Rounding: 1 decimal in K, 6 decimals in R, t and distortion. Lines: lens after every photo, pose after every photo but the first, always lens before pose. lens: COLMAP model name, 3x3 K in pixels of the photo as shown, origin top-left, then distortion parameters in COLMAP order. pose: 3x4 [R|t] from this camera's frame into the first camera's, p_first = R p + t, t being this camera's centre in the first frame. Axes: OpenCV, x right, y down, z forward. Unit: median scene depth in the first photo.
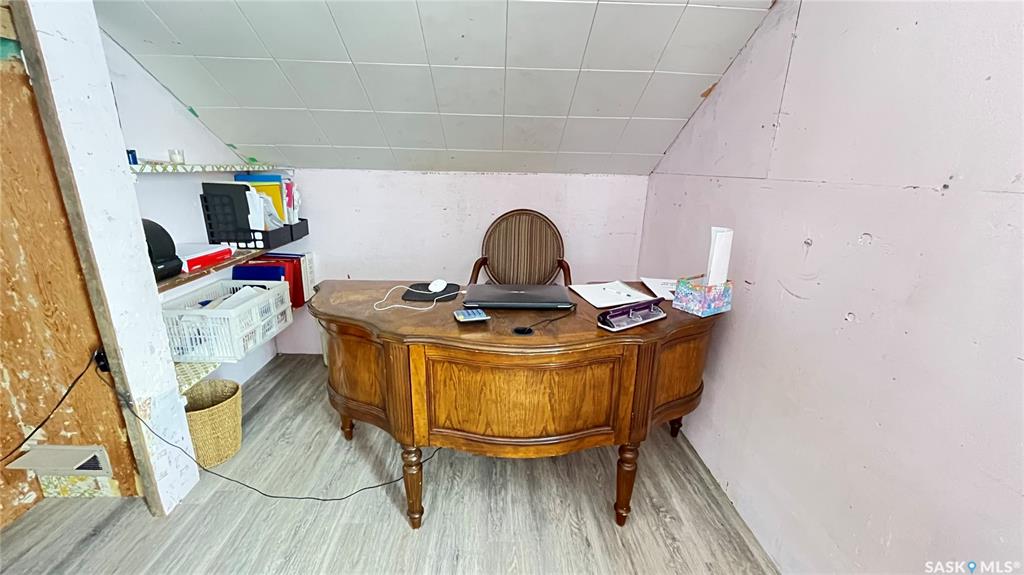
lens RADIAL K [[414.1, 0, 509.0], [0, 414.1, 288.8], [0, 0, 1]] dist [-0.002090, -0.000858]
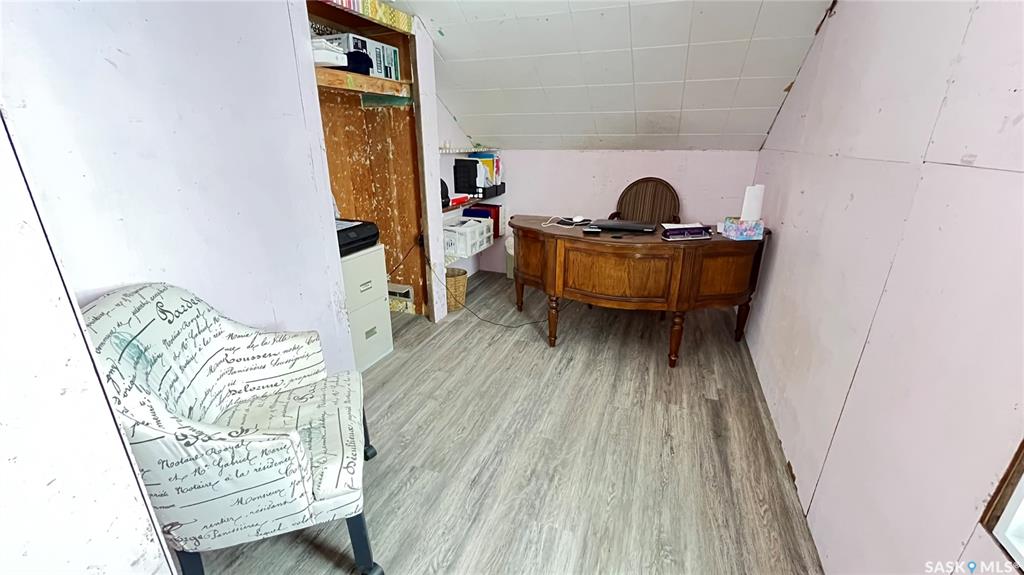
lens RADIAL K [[414.1, 0, 508.8], [0, 414.1, 288.2], [0, 0, 1]] dist [-0.002090, -0.000858]
pose [[0.921333, 0.107613, -0.373584, 0.228692], [-0.089611, 0.993835, 0.065279, 0.188776], [0.378306, -0.026667, 0.925296, -0.681838]]
